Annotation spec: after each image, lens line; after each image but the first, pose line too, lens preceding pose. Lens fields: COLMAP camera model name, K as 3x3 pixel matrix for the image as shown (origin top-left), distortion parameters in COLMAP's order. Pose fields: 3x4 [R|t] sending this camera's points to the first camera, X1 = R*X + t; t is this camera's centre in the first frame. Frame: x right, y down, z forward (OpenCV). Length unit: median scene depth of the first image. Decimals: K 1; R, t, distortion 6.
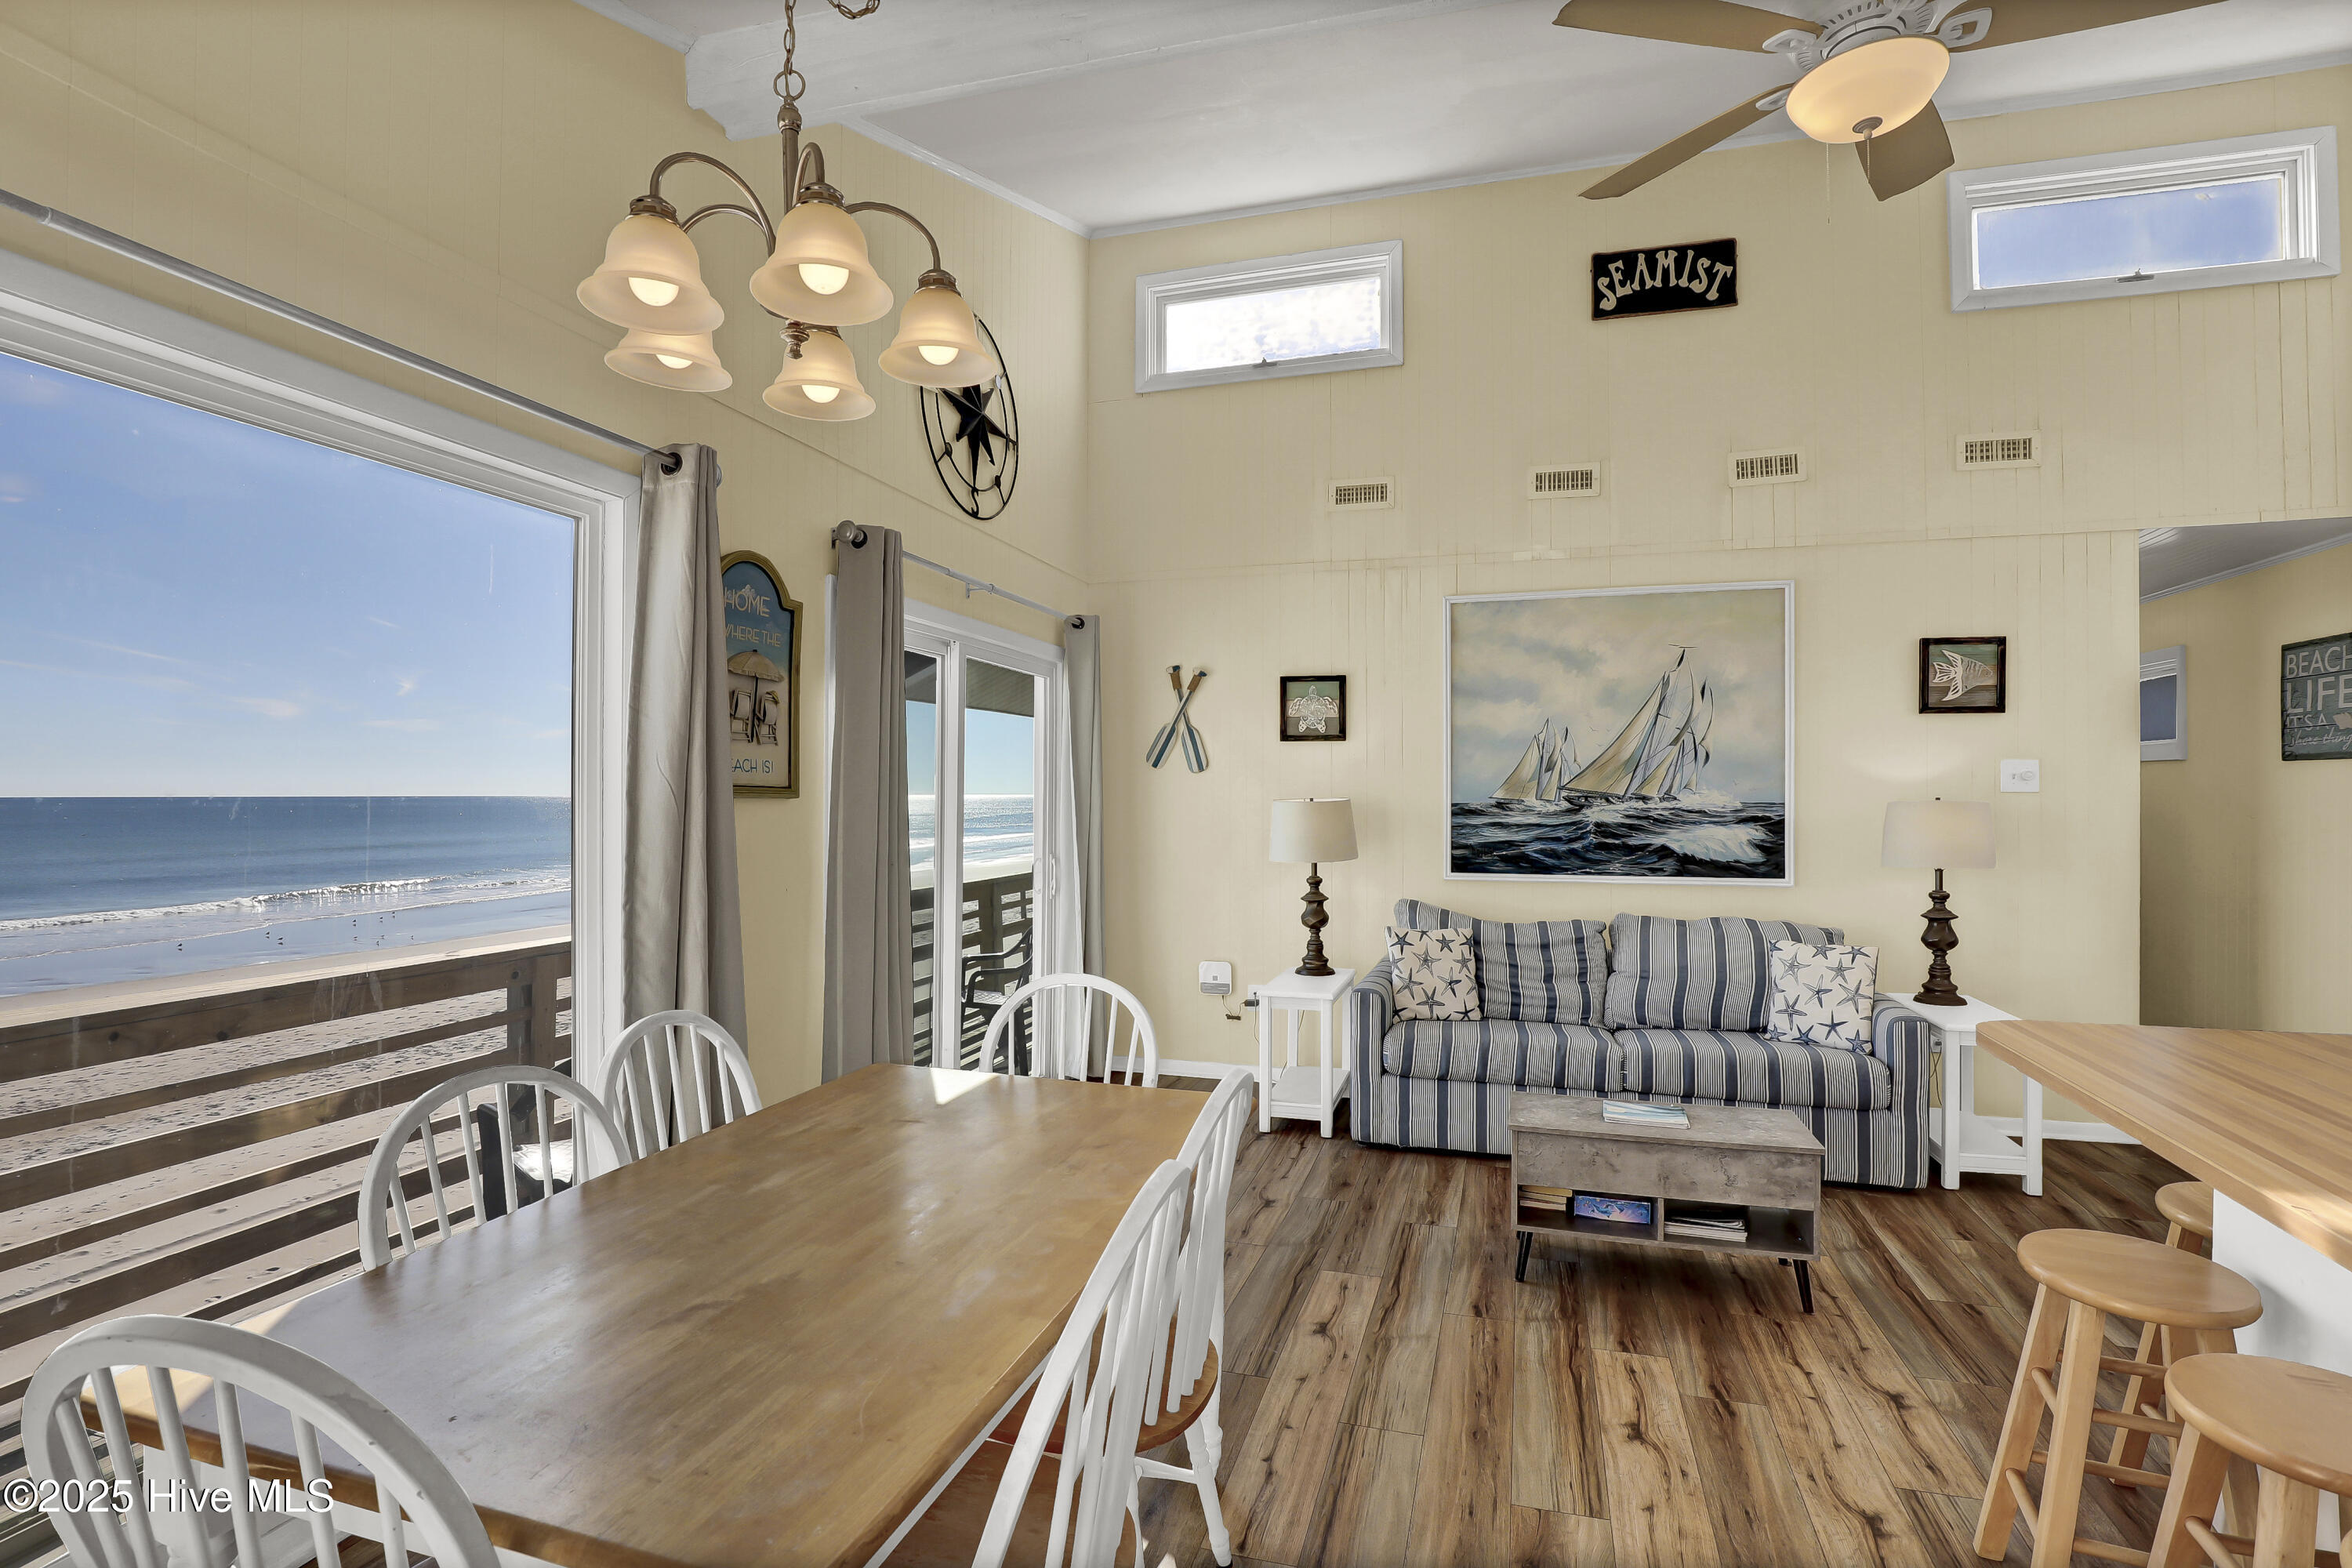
lens RADIAL K [[1127.2, 0, 1178.4], [0, 1127.2, 773.3], [0, 0, 1]] dist [-0.029223, 0.000416]
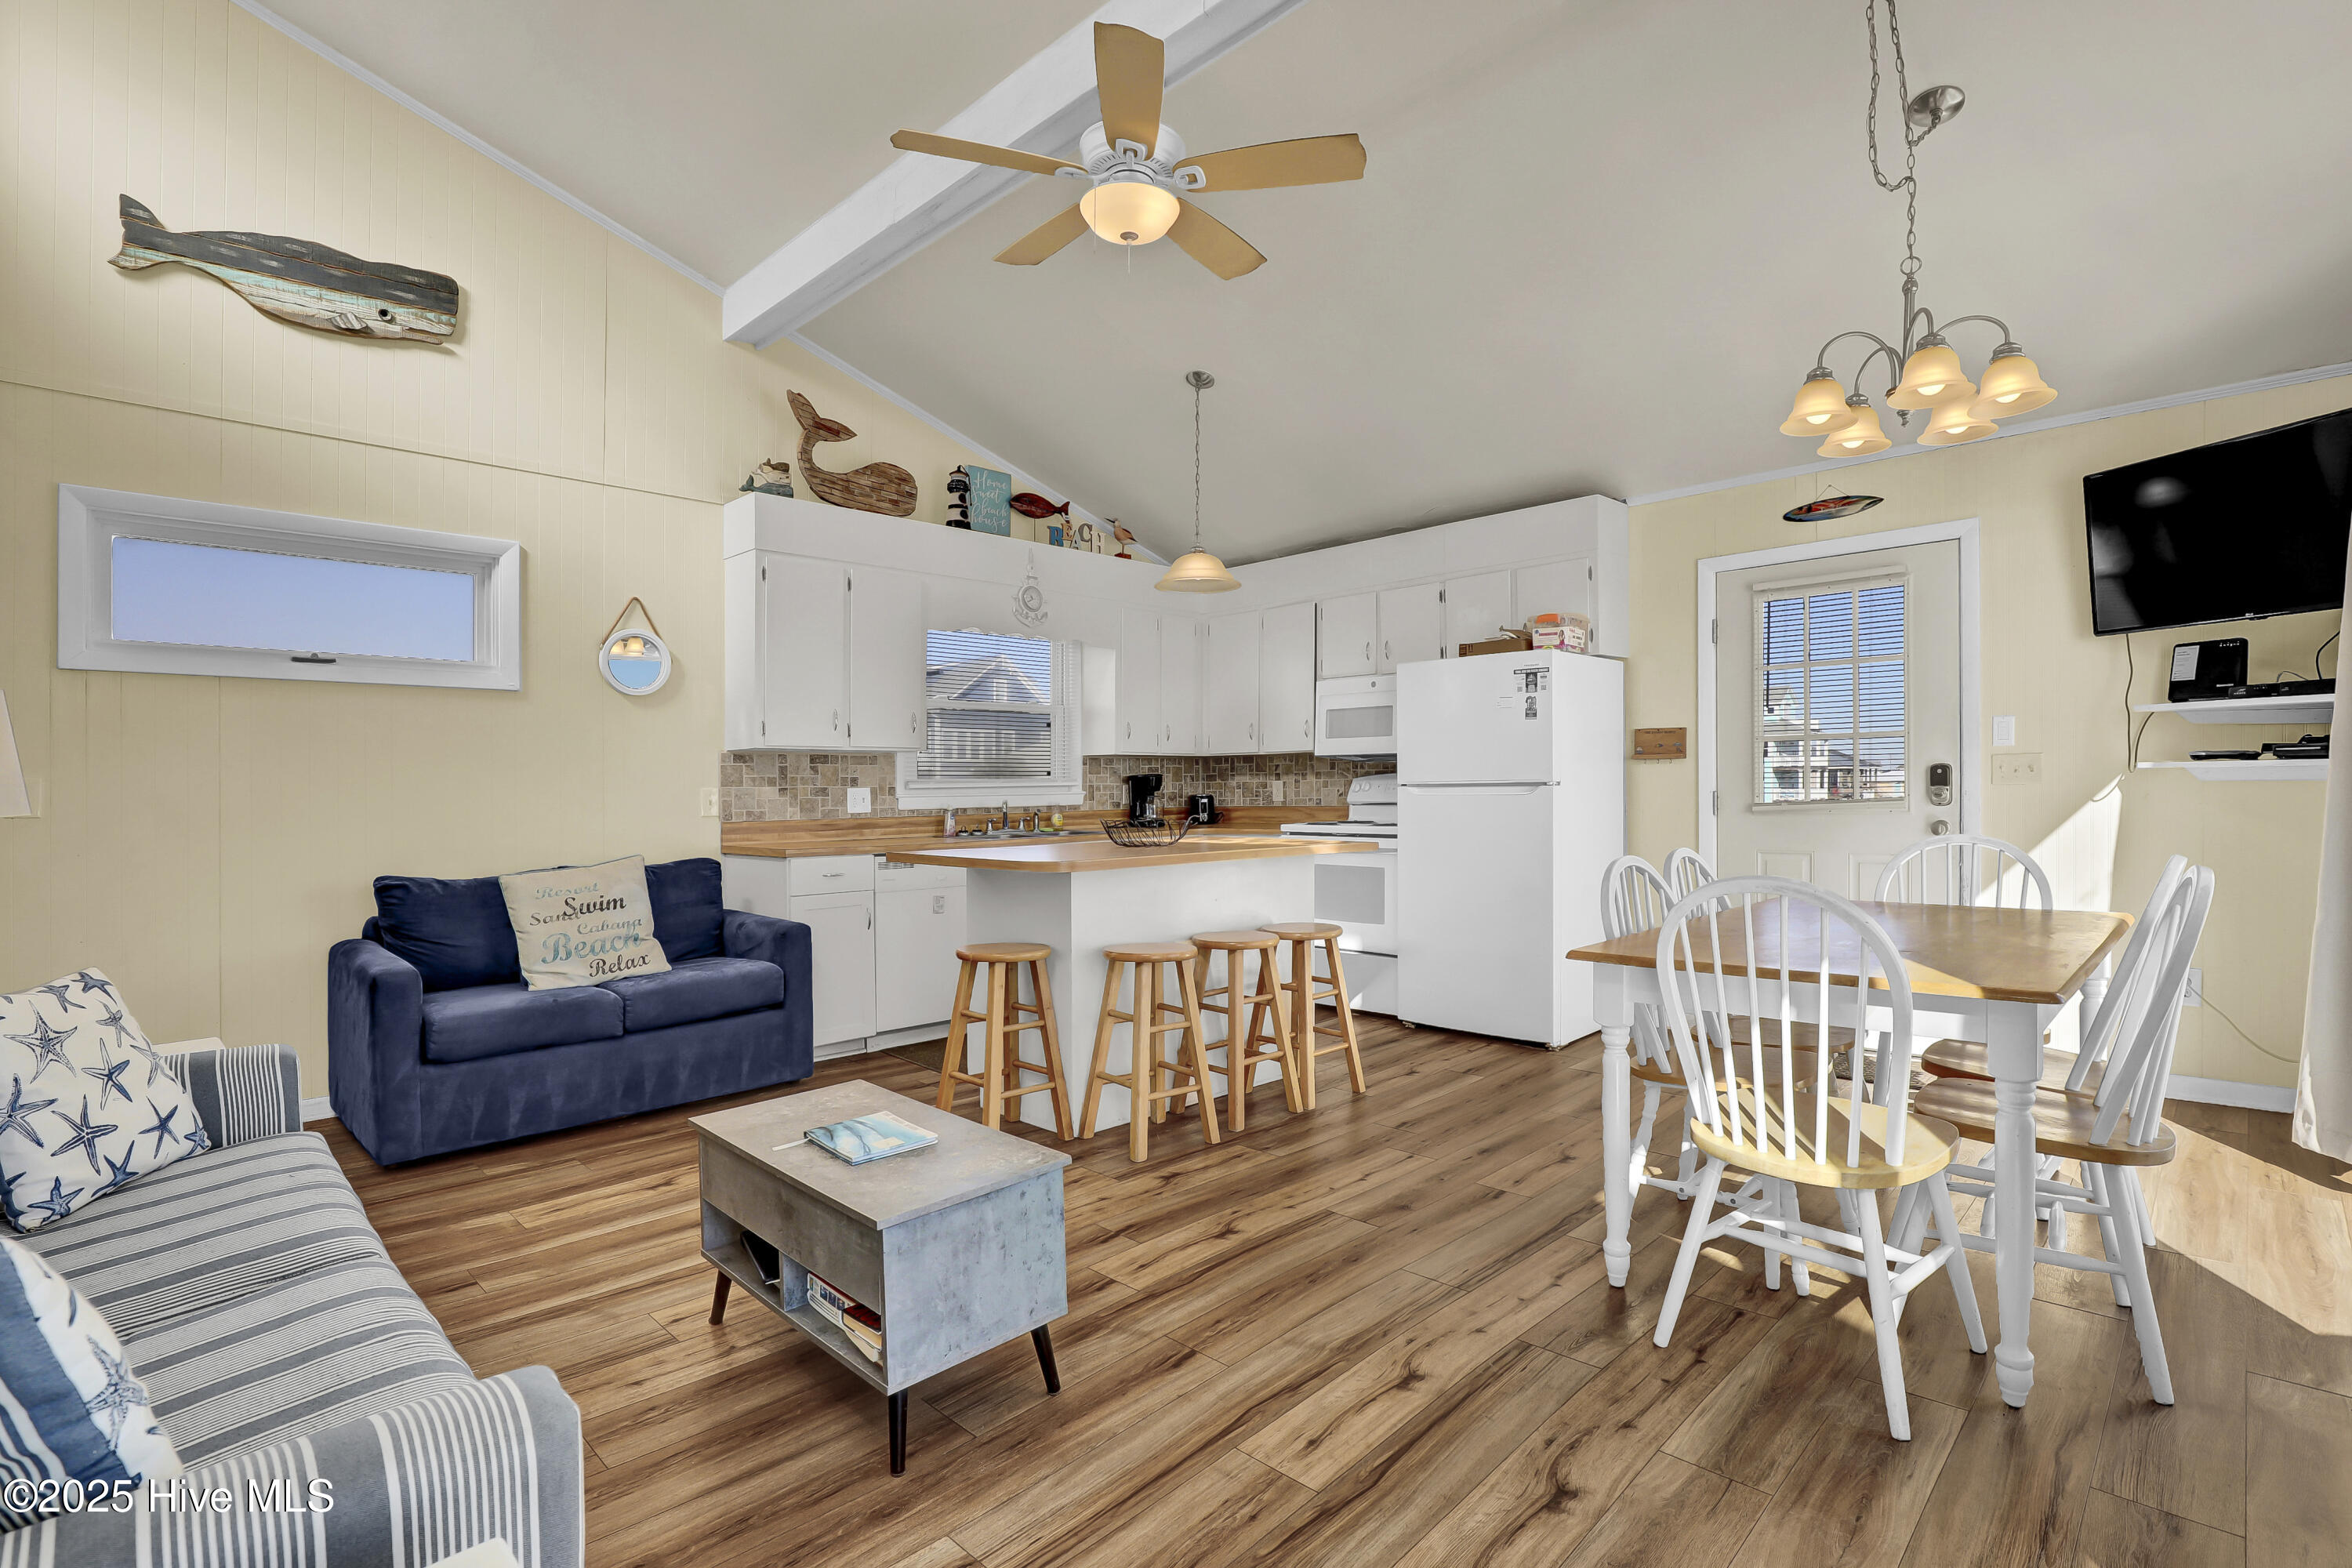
lens RADIAL K [[1087.3, 0, 1186.9], [0, 1087.3, 782.2], [0, 0, 1]] dist [0.001682, 0.000185]
pose [[-0.882886, 0.014960, 0.469348, -0.051267], [0.005312, 0.999747, -0.021873, 0.071081], [-0.469557, -0.016818, -0.882742, 1.038618]]
